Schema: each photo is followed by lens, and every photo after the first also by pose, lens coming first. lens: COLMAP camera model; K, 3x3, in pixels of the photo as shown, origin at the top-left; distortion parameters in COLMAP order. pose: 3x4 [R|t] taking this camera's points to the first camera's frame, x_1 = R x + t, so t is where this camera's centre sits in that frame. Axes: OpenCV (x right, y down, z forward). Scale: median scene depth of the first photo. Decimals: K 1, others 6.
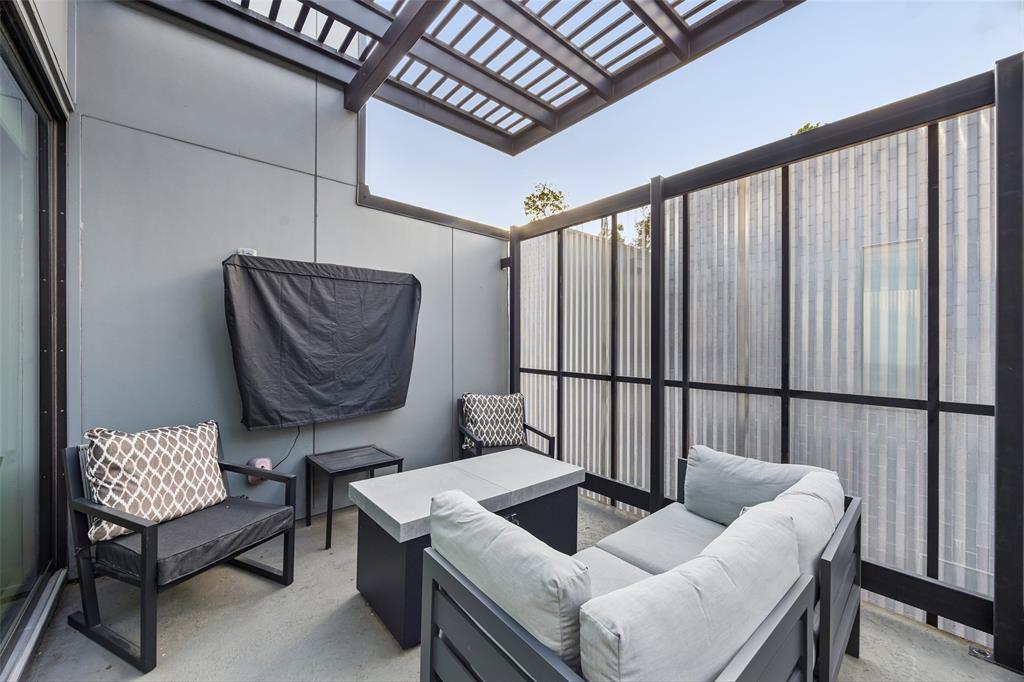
lens RADIAL K [[395.1, 0, 509.6], [0, 395.1, 337.8], [0, 0, 1]] dist [-0.005884, 0.001291]
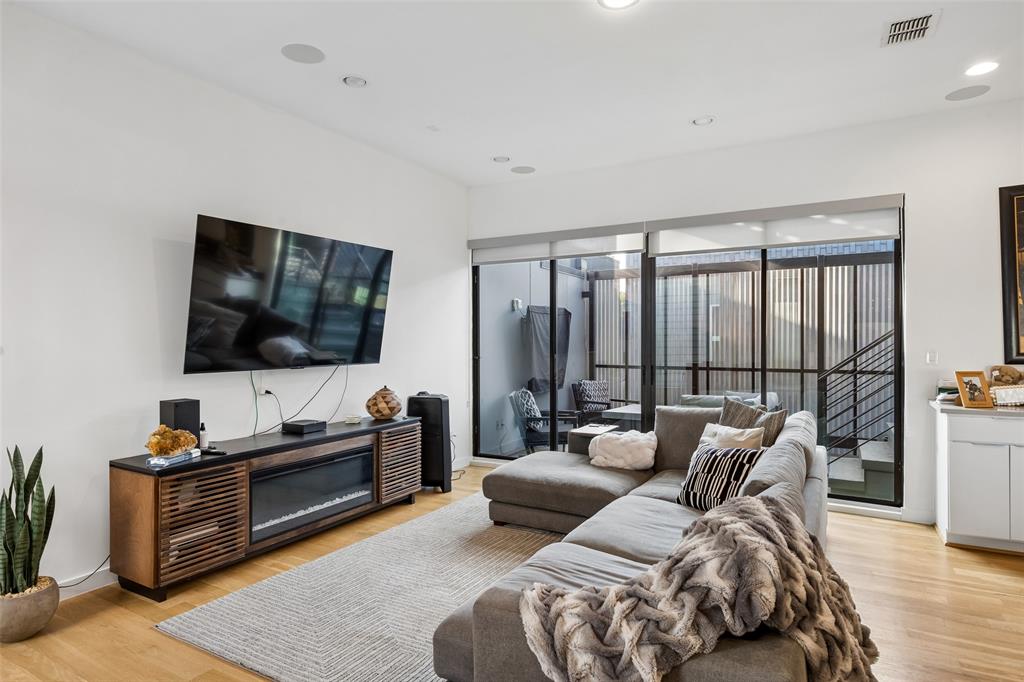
lens RADIAL K [[568.4, 0, 512.0], [0, 568.4, 342.0], [0, 0, 1]] dist [-0.004454, 0.001549]
pose [[0.949352, -0.004439, 0.314184, -1.100393], [0.001867, 0.999962, 0.008488, -0.032980], [-0.314209, -0.007472, 0.949324, -1.109466]]
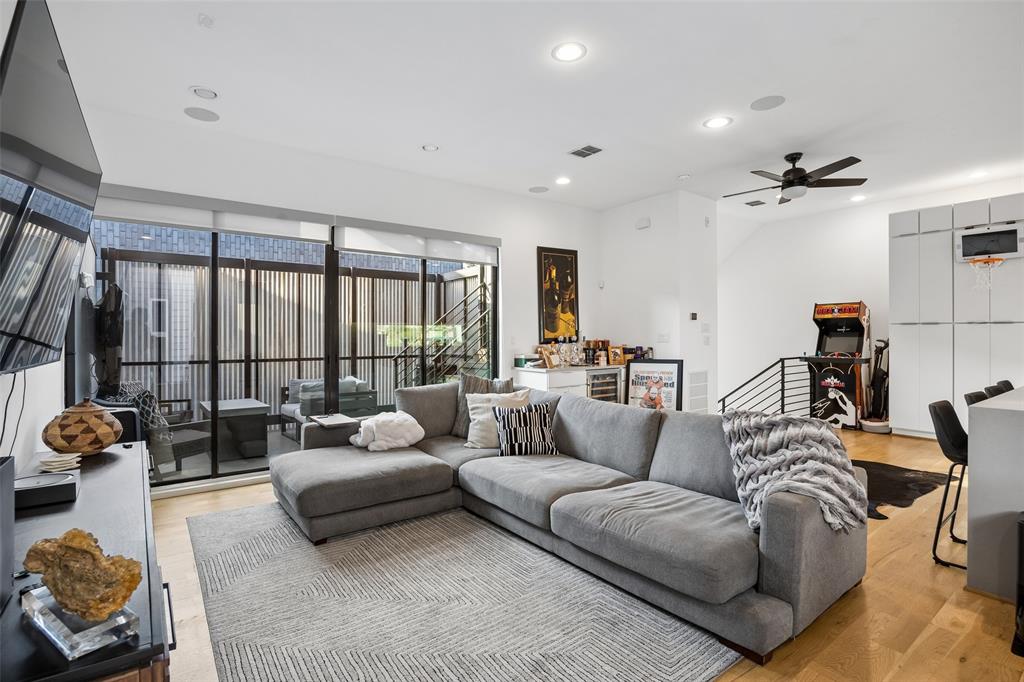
lens RADIAL K [[487.6, 0, 515.6], [0, 487.6, 346.5], [0, 0, 1]] dist [0.001120, 0.002821]
pose [[0.076272, -0.029520, 0.996650, -1.545238], [-0.001296, 0.999558, 0.029705, -0.024247], [-0.997086, -0.003557, 0.076200, -0.424244]]
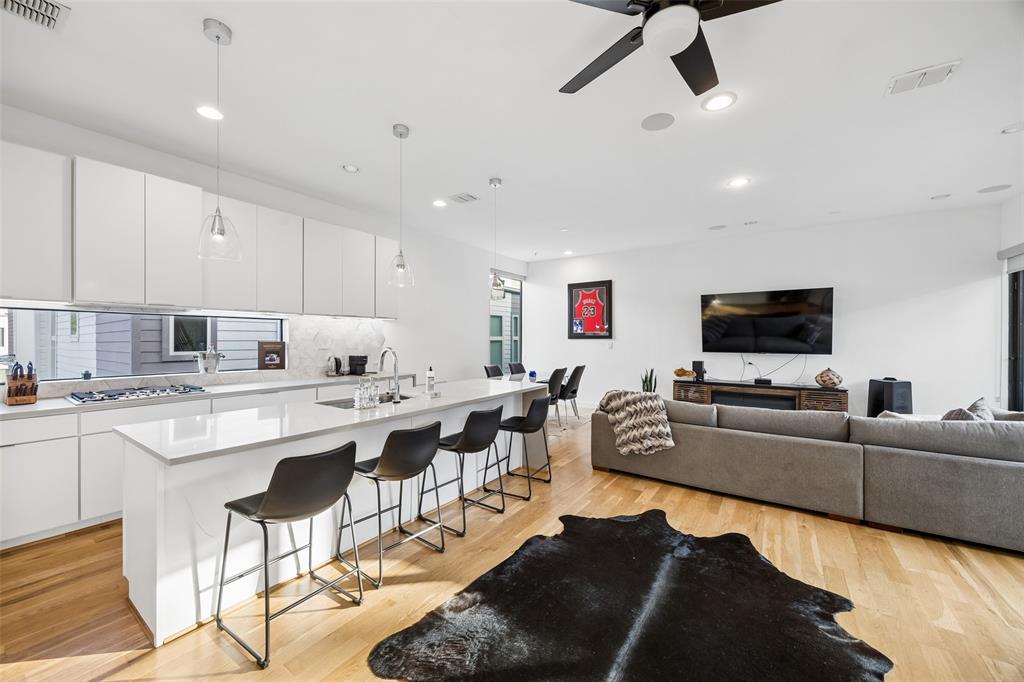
lens RADIAL K [[395.1, 0, 507.9], [0, 395.1, 337.6], [0, 0, 1]] dist [-0.005884, 0.001291]
pose [[0.236842, 0.001730, -0.971547, 0.185241], [0.001945, 0.999996, 0.002255, -0.045367], [0.971546, -0.002424, 0.236838, -1.342179]]
